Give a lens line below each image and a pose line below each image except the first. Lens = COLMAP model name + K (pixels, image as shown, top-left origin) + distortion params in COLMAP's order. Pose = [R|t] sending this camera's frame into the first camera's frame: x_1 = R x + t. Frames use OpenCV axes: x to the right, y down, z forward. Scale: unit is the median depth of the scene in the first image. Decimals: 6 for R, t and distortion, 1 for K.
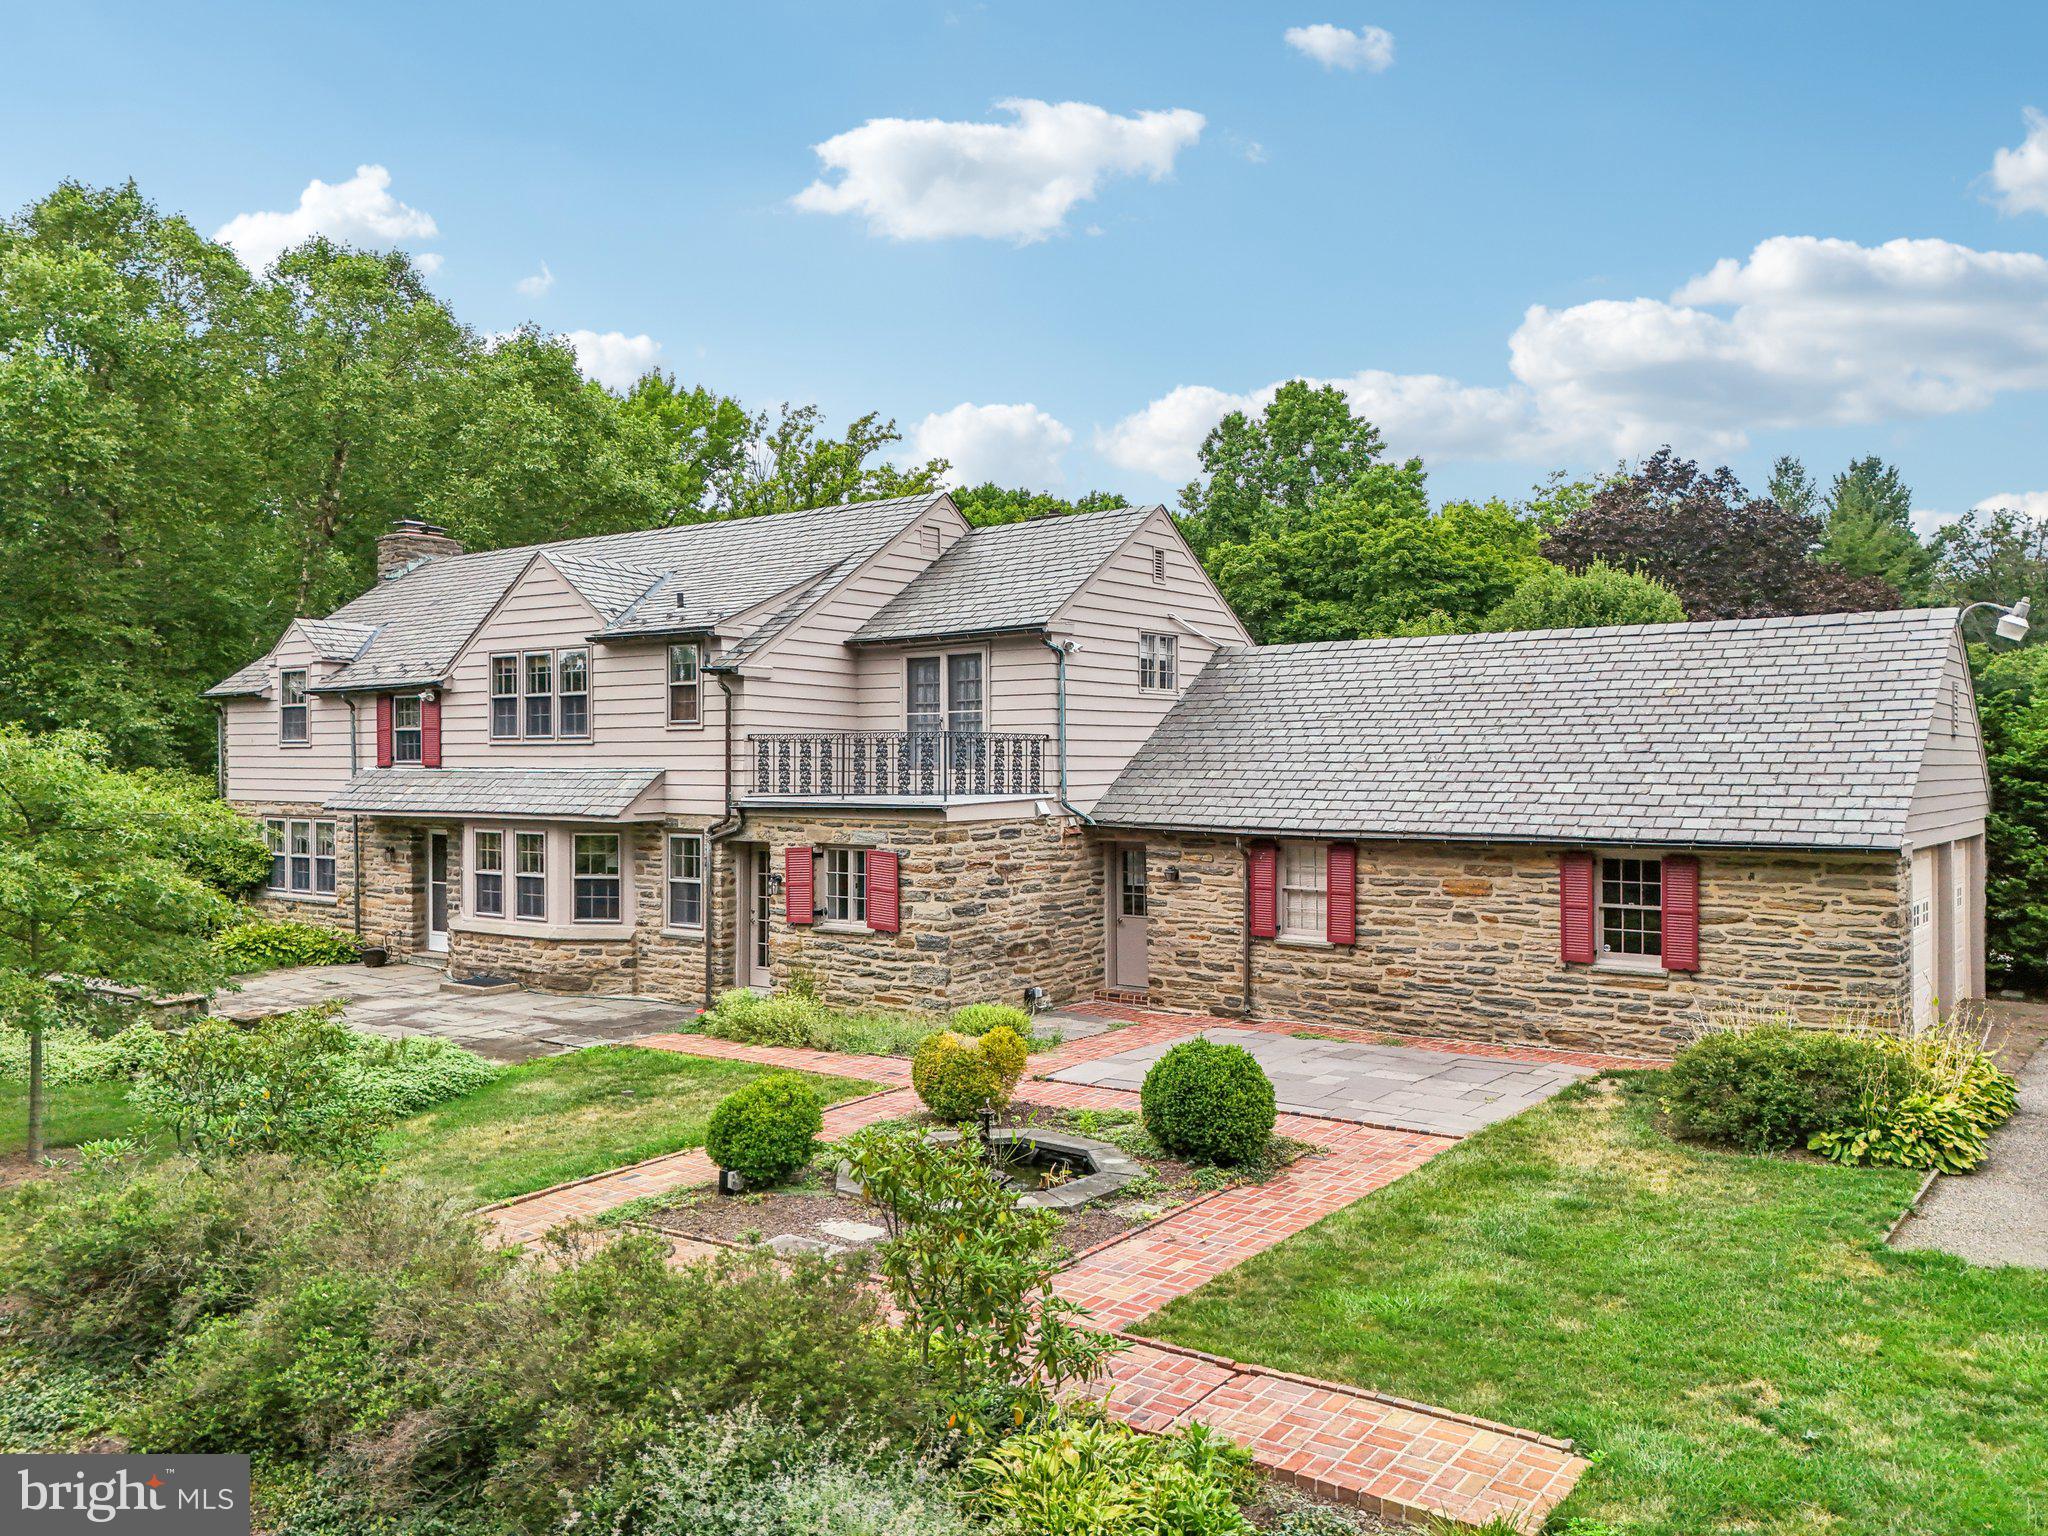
lens RADIAL K [[1526.7, 0, 1024.0], [0, 1526.7, 768.0], [0, 0, 1]] dist [0.084907, -0.099783]
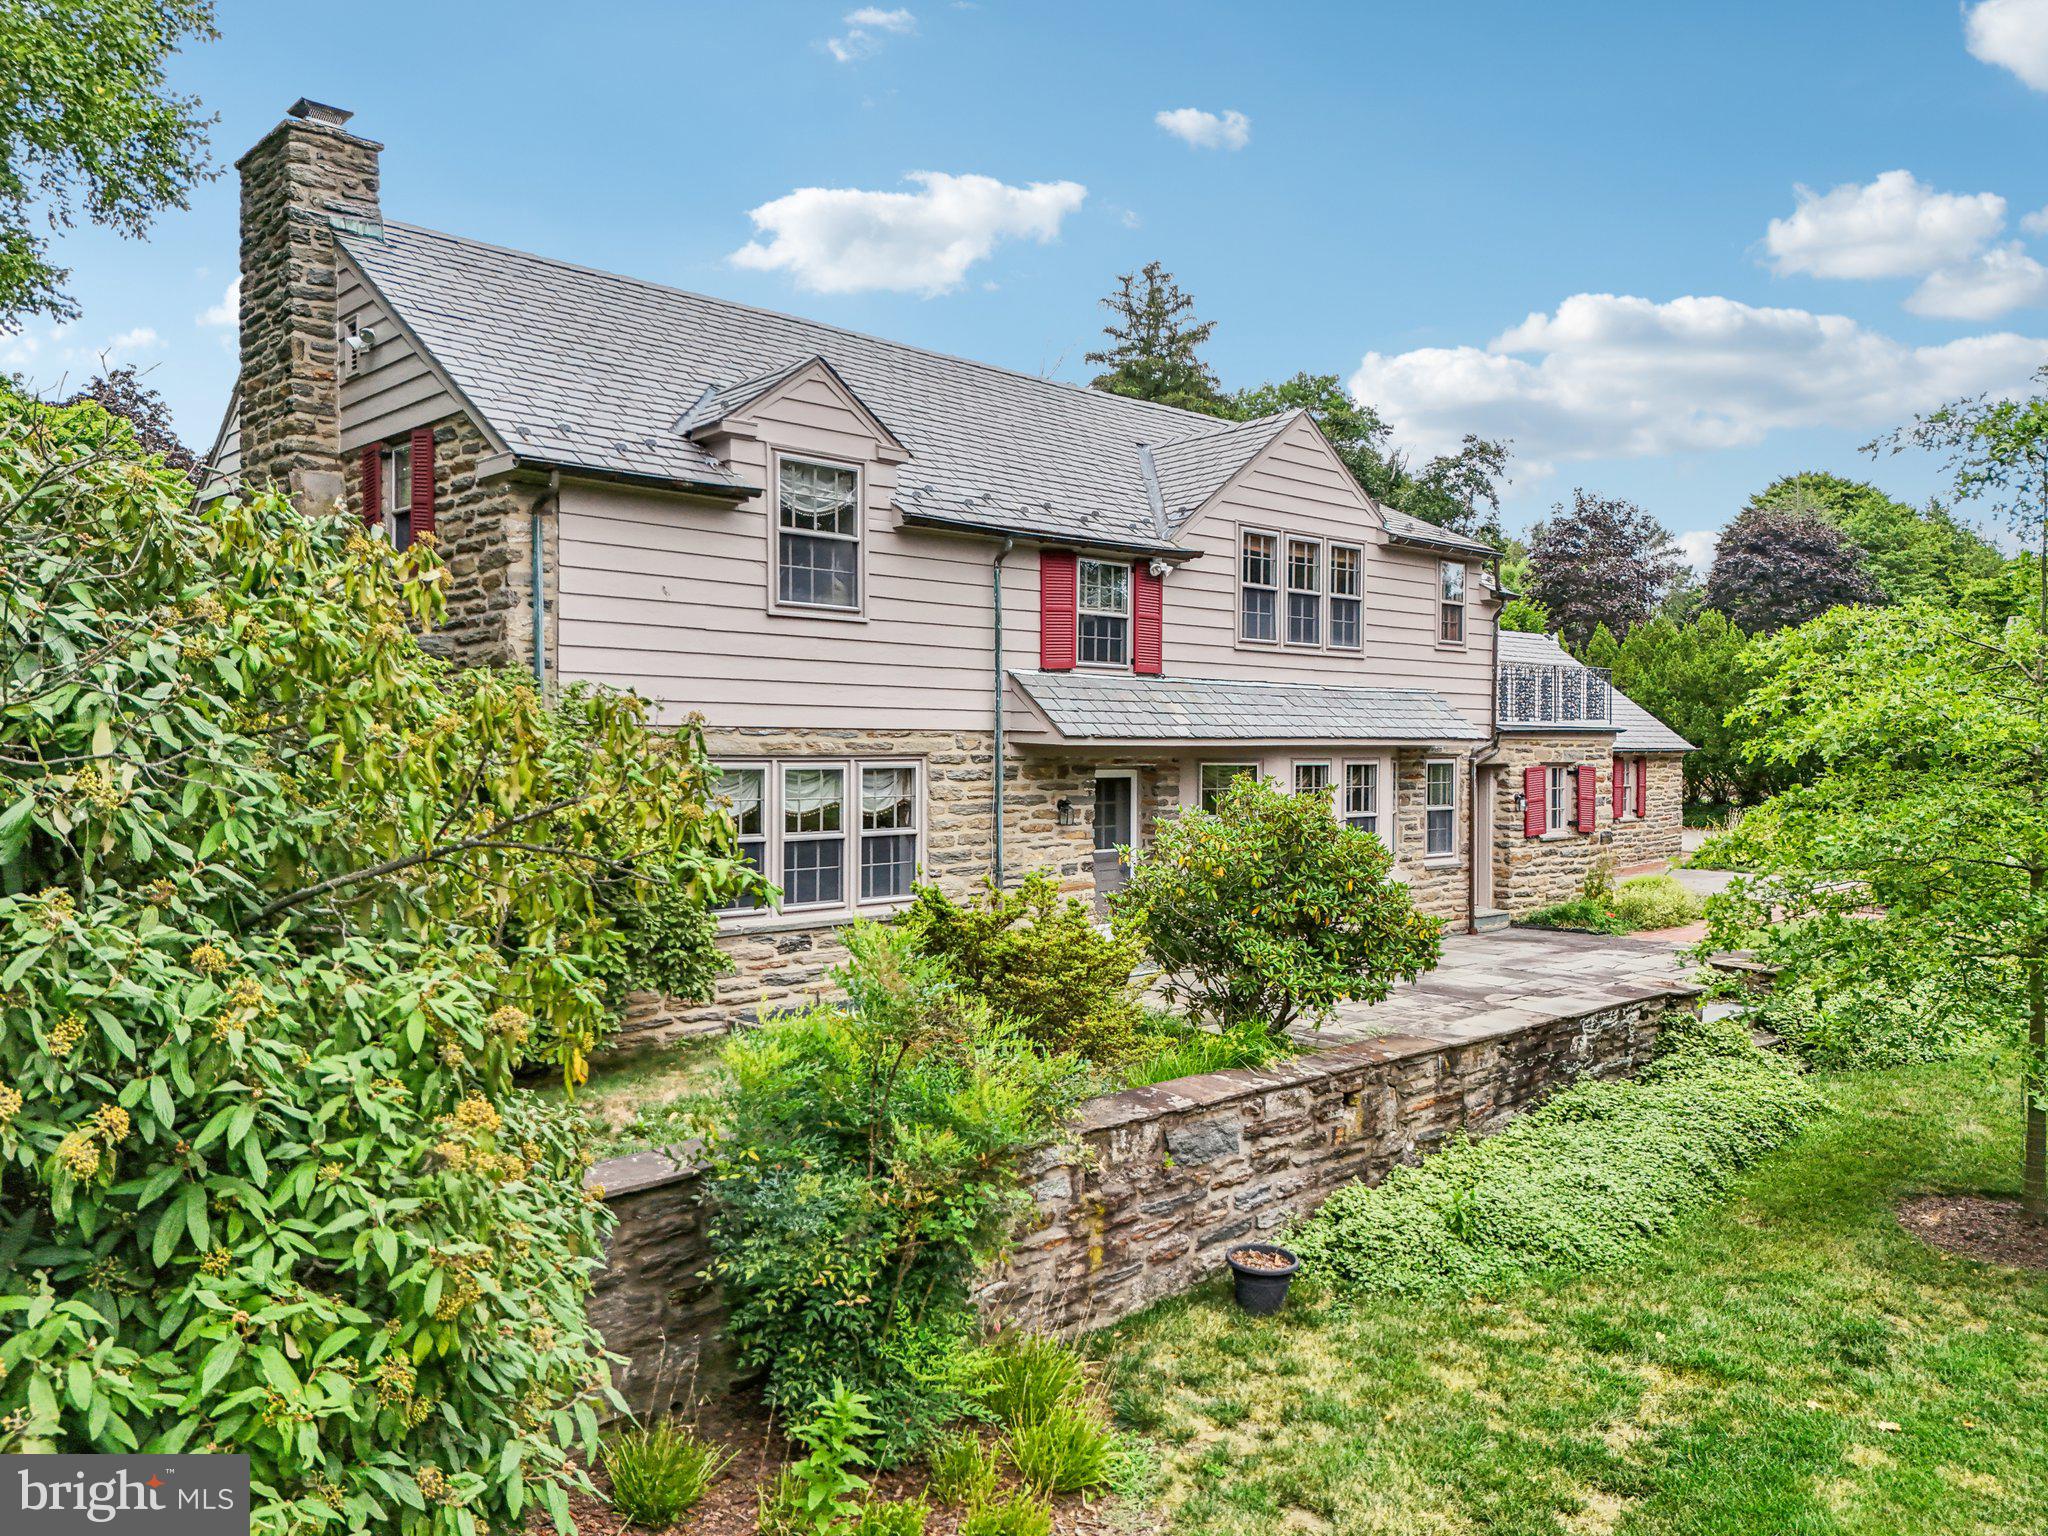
lens RADIAL K [[1540.6, 0, 986.0], [0, 1540.6, 759.4], [0, 0, 1]] dist [0.085574, -0.103722]
pose [[0.168883, -0.005726, 0.985620, -1.314072], [-0.000394, 0.999983, 0.005877, 0.040123], [-0.985636, -0.001381, 0.168878, 1.193529]]
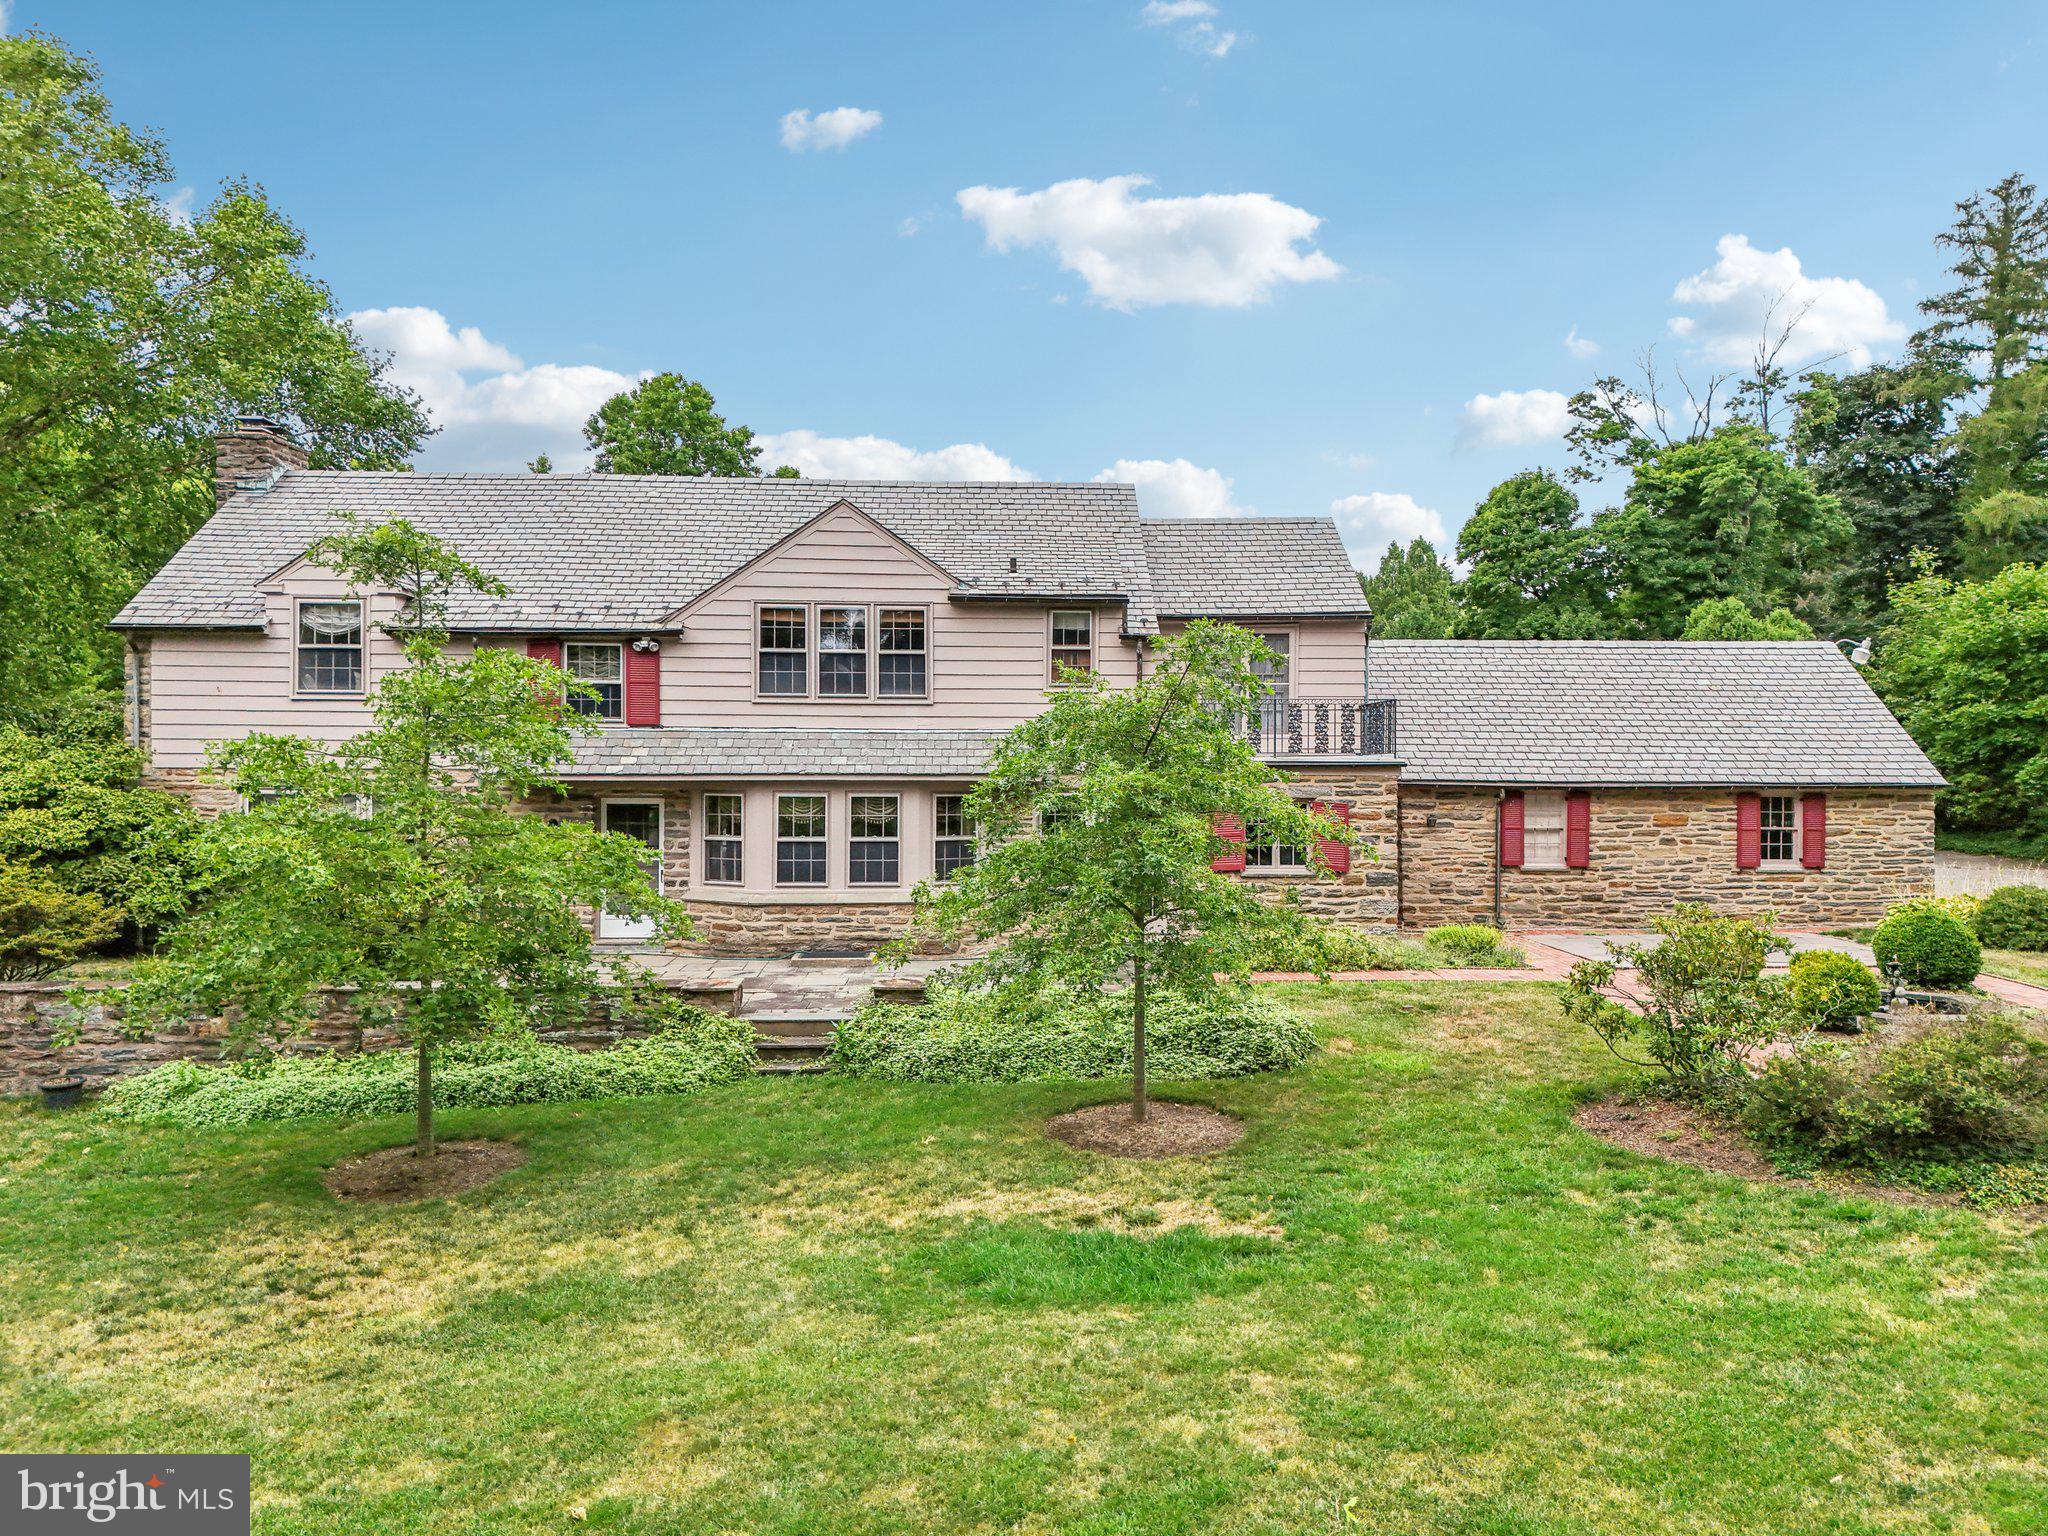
lens RADIAL K [[1526.7, 0, 1024.0], [0, 1526.7, 768.0], [0, 0, 1]] dist [0.084907, -0.099783]
pose [[0.784344, 0.002294, 0.620322, -0.942959], [-0.003248, 0.999995, 0.000410, 0.027408], [-0.620318, -0.002336, 0.784347, 0.225864]]
